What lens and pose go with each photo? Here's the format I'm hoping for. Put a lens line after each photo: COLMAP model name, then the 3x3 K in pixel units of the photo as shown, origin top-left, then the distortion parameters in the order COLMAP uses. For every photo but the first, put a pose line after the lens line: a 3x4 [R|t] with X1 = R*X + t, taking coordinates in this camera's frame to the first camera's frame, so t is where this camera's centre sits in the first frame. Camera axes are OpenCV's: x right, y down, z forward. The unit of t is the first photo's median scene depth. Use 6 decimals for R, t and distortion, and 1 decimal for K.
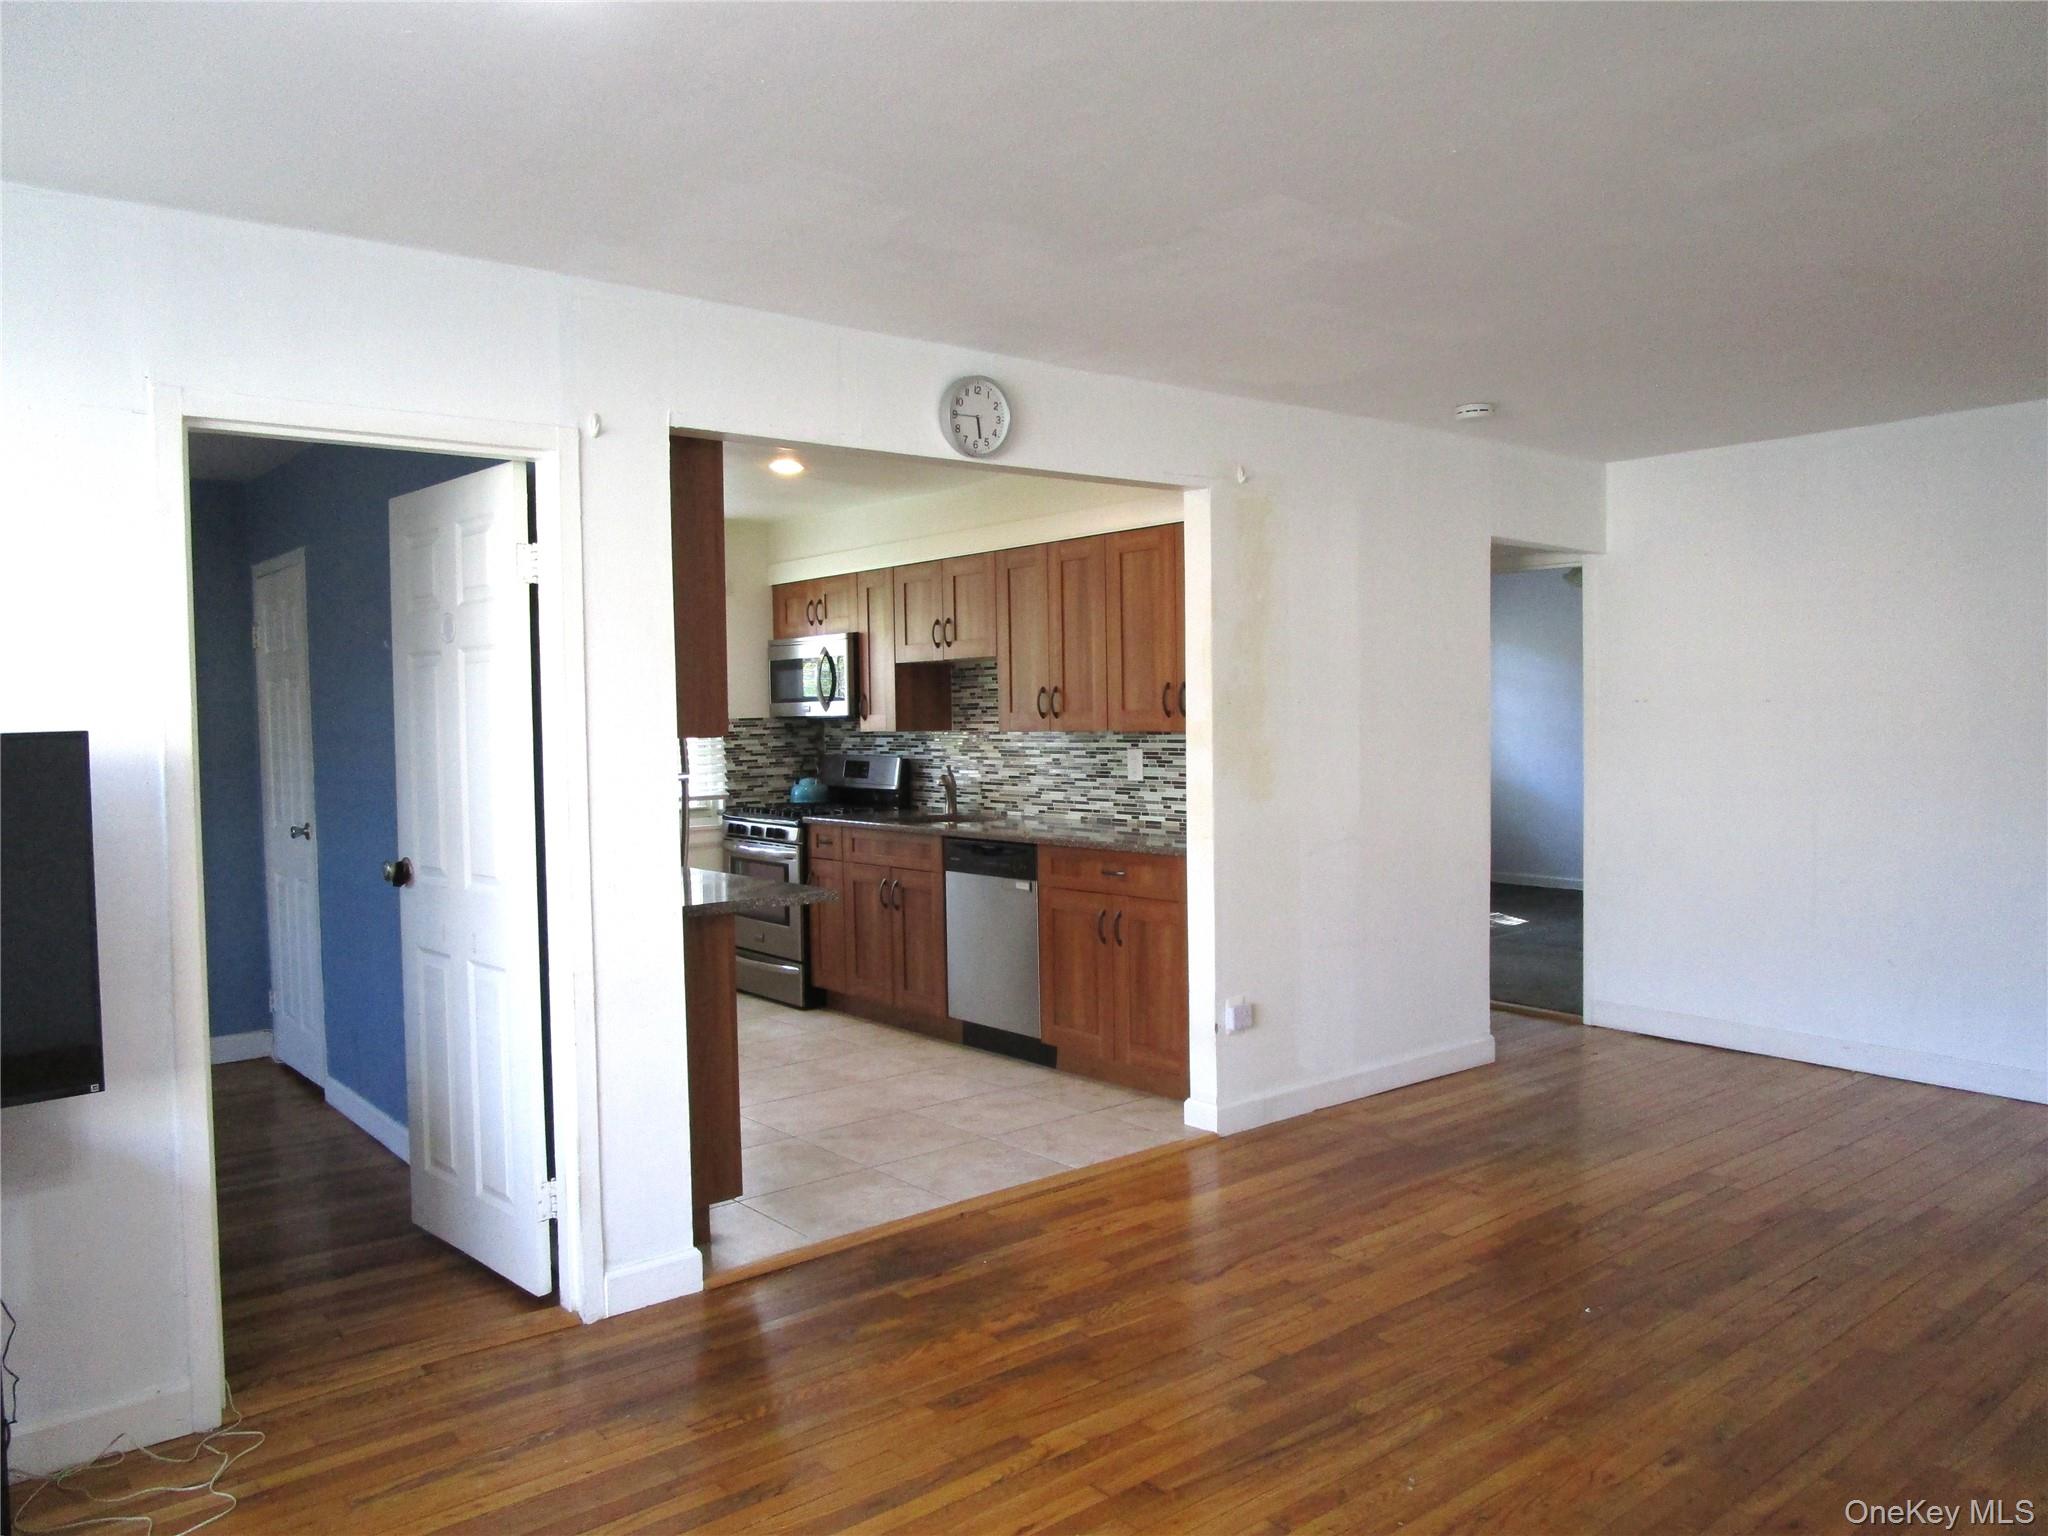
lens RADIAL K [[1482.5, 0, 1024.0], [0, 1482.5, 768.0], [0, 0, 1]] dist [-0.016283, -0.003358]
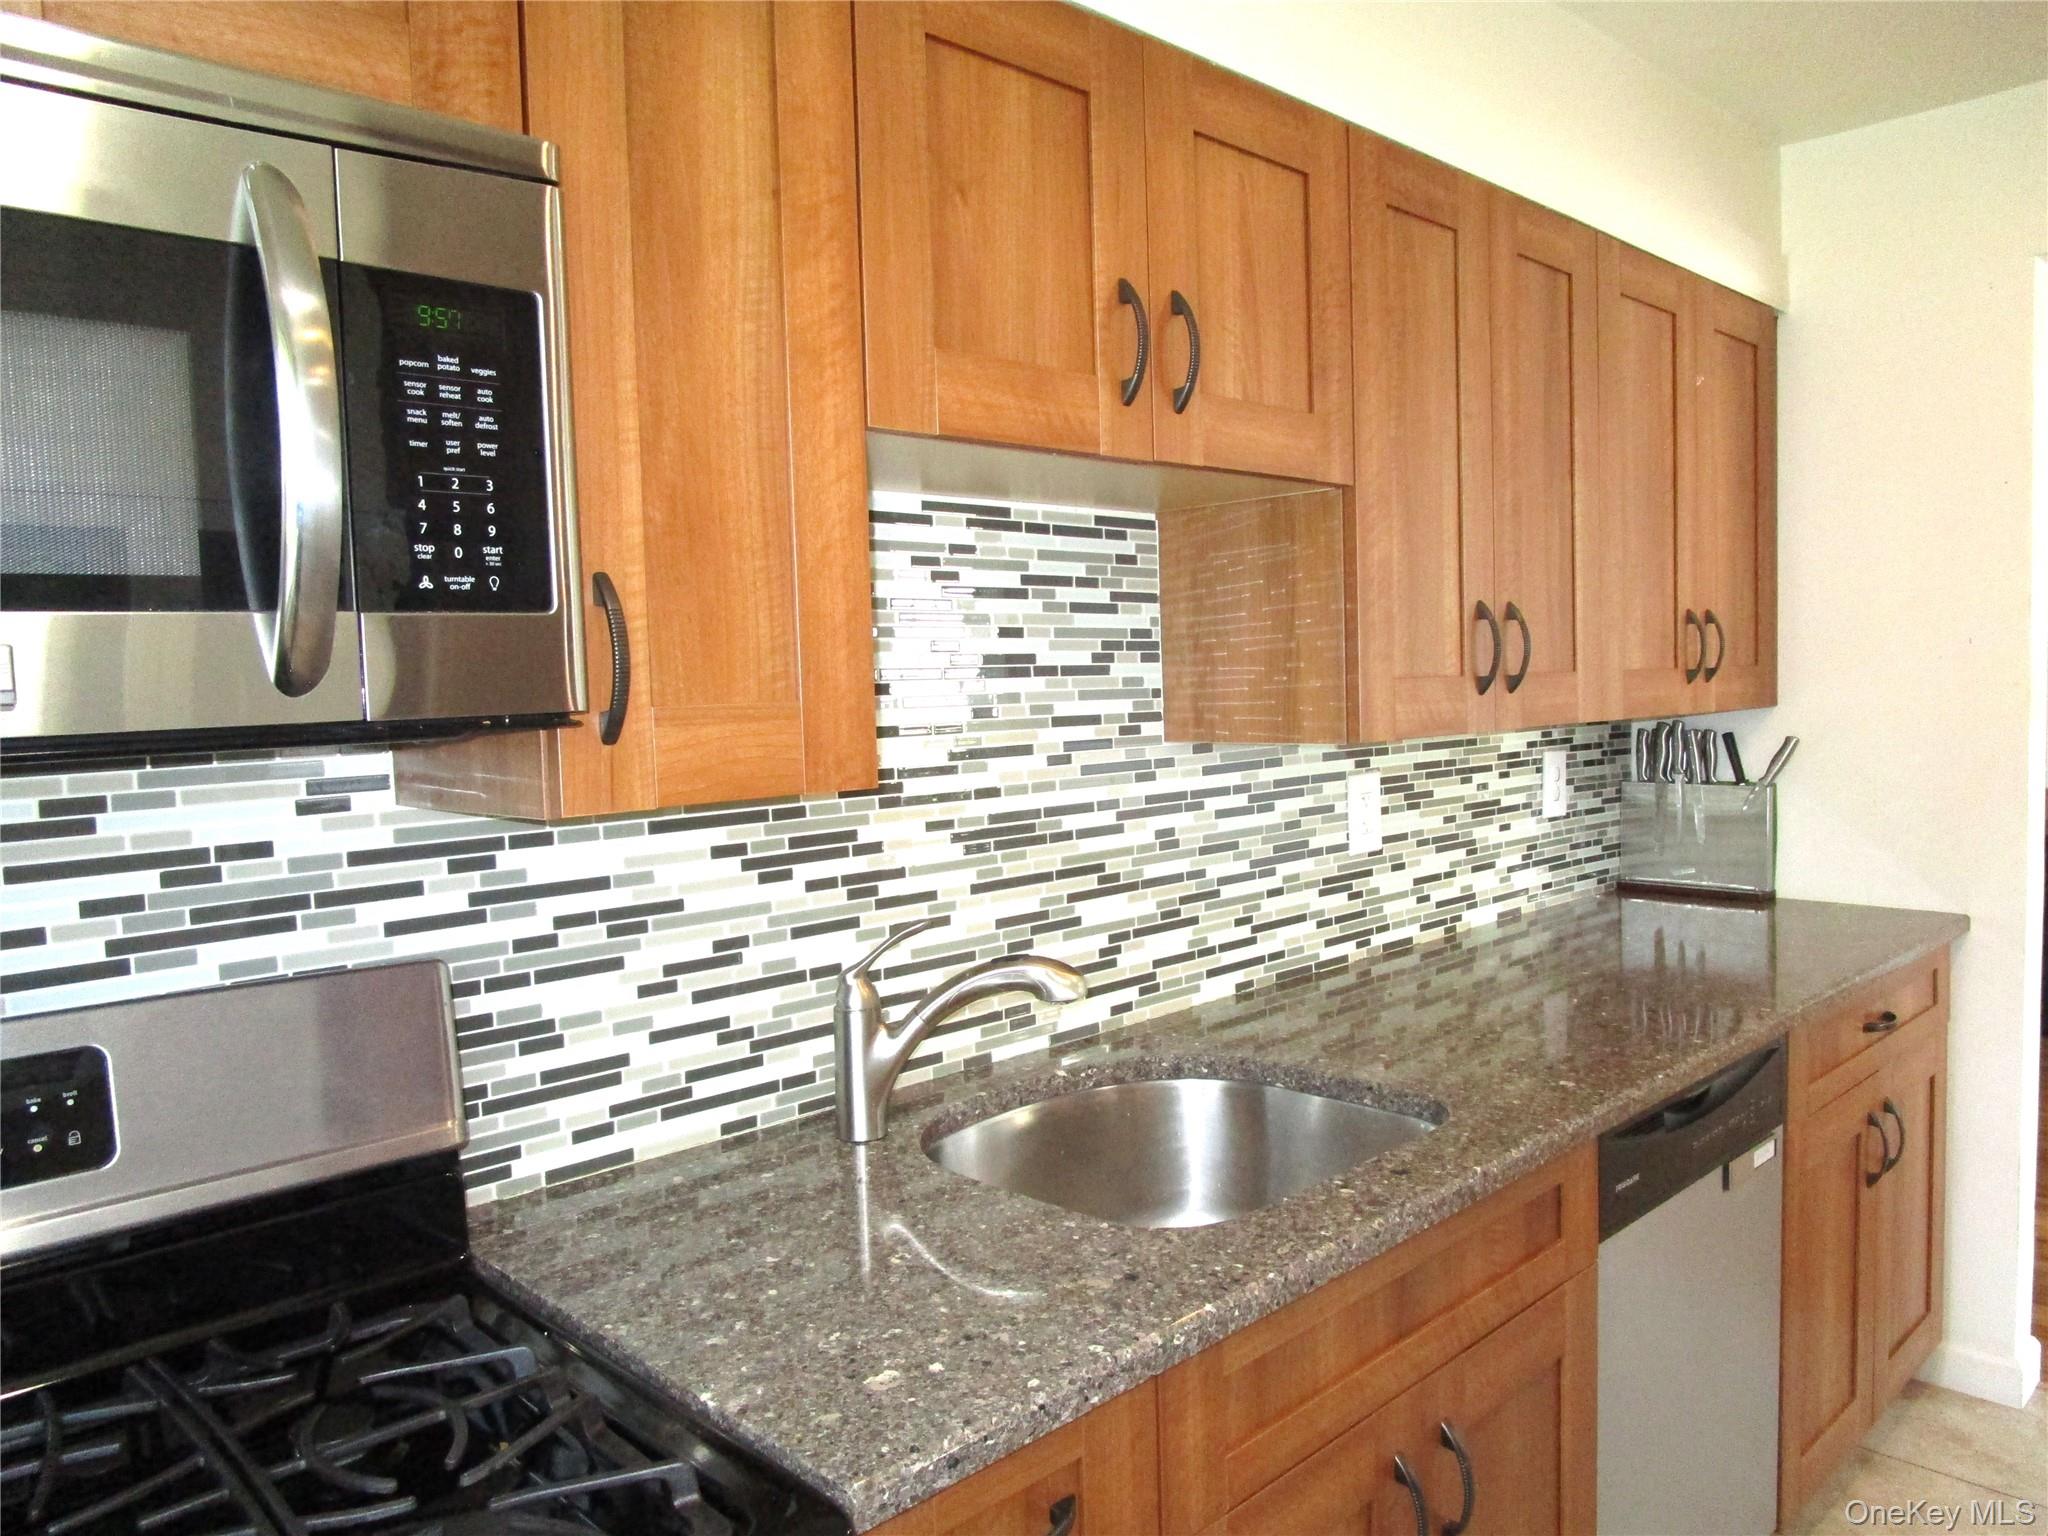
lens RADIAL K [[1482.5, 0, 1024.0], [0, 1482.5, 768.0], [0, 0, 1]] dist [-0.016283, -0.003358]
pose [[-0.090768, -0.042683, 0.994957, -0.321645], [0.067781, 0.996500, 0.048933, -0.040888], [-0.993563, 0.071881, -0.087557, 1.151096]]
